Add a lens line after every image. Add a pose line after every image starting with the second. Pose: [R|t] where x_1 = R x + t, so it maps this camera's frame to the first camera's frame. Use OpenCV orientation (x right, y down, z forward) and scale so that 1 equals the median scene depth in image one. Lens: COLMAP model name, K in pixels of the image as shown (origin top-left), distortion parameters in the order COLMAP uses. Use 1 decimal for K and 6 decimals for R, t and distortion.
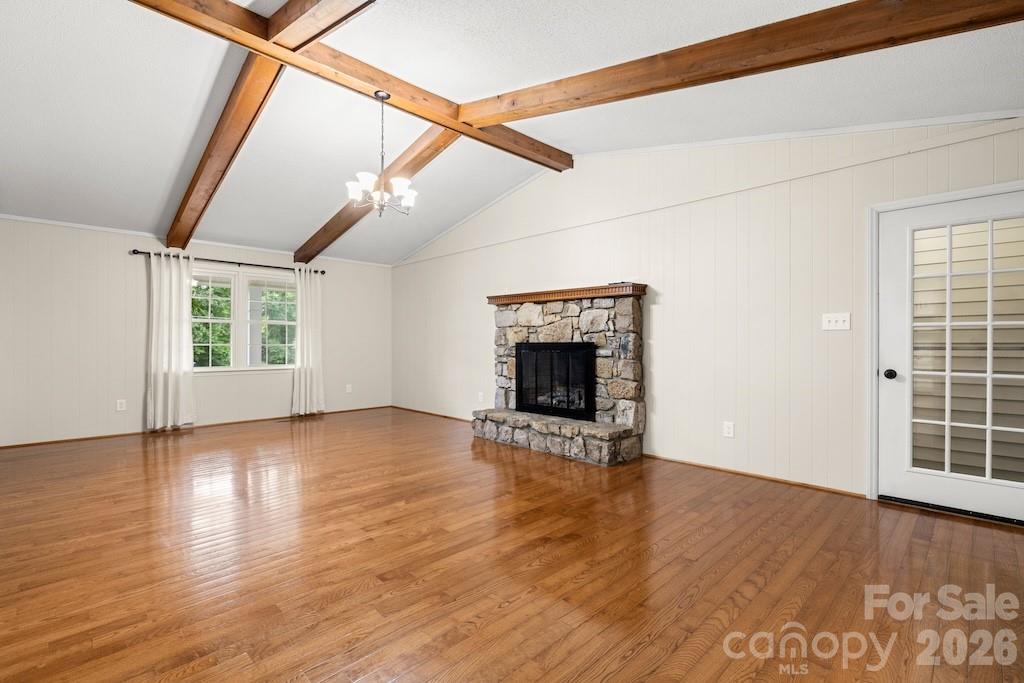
lens RADIAL K [[465.2, 0, 512.0], [0, 465.2, 341.5], [0, 0, 1]] dist [0.001843, 0.000534]
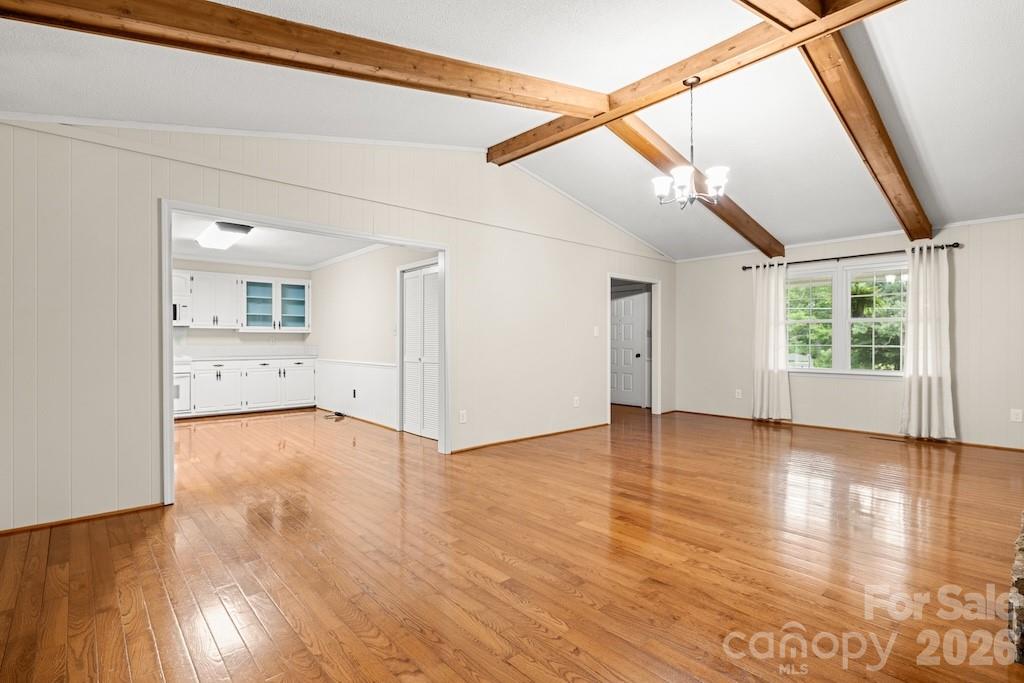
lens RADIAL K [[493.6, 0, 512.0], [0, 493.6, 341.5], [0, 0, 1]] dist [-0.002786, -0.000193]
pose [[-0.055498, -0.003394, -0.998453, 0.480890], [0.000687, 0.999994, -0.003438, 0.001531], [0.998459, -0.000877, -0.055495, 0.450806]]
